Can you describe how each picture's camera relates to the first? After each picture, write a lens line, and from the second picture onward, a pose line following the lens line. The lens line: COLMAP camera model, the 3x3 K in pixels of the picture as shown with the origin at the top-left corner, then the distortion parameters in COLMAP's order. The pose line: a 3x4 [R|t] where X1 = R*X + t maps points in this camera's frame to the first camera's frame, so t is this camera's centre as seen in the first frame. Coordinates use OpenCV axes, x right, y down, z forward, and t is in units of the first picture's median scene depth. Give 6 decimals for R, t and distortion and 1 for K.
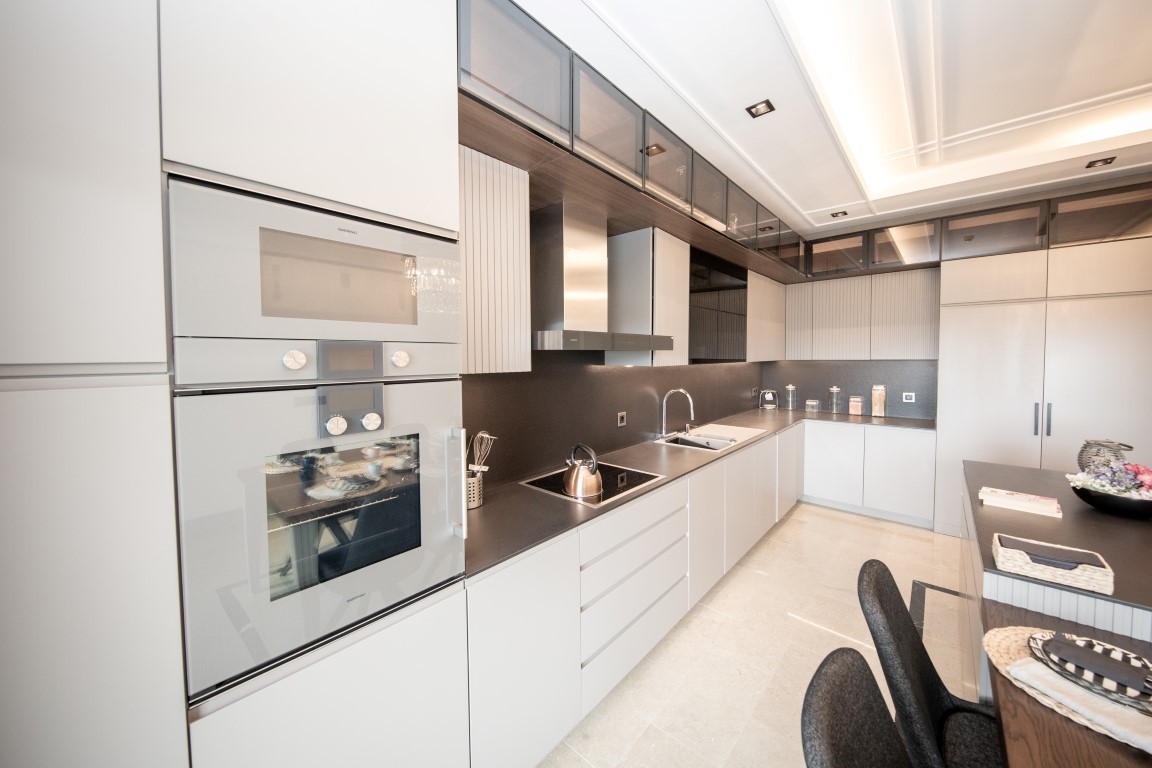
lens RADIAL K [[401.7, 0, 559.7], [0, 401.7, 367.9], [0, 0, 1]] dist [0.000742, -0.000163]
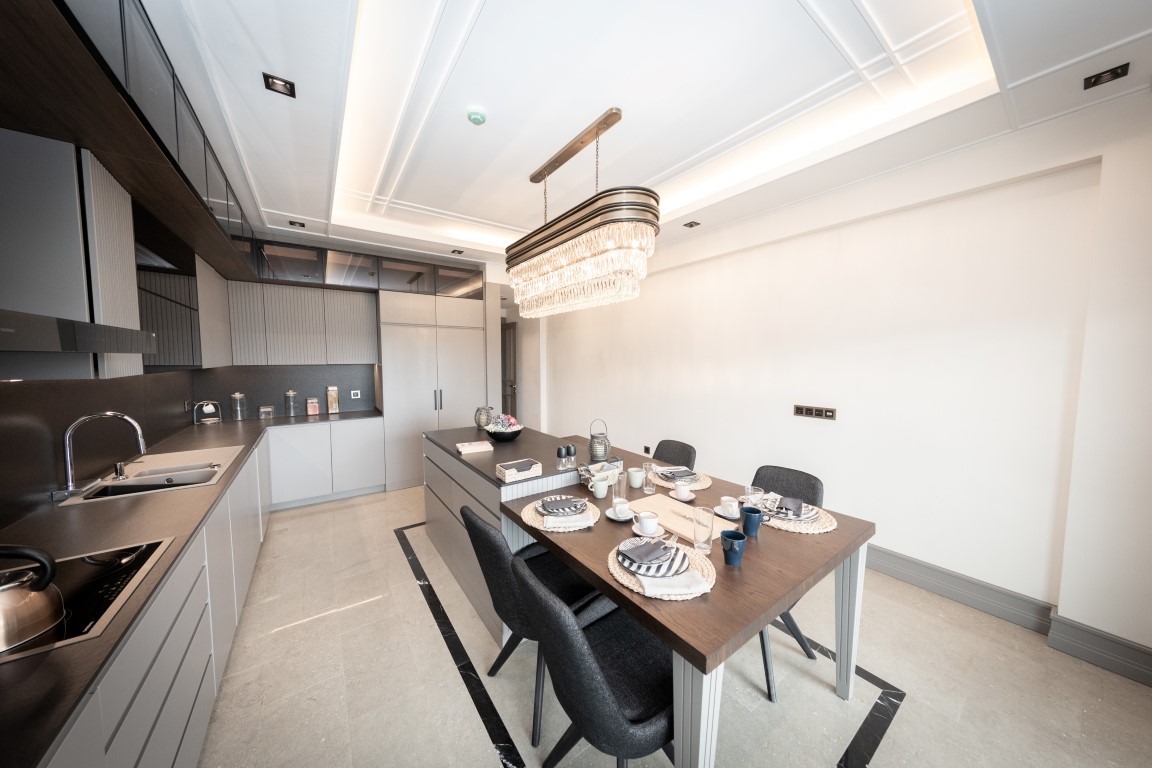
lens RADIAL K [[370.4, 0, 576.0], [0, 370.4, 384.0], [0, 0, 1]] dist [0.000457, -0.000055]
pose [[0.194059, -0.061706, 0.979047, -0.125388], [0.029019, 0.997944, 0.057145, -0.004887], [-0.980561, 0.017322, 0.195450, 0.115406]]
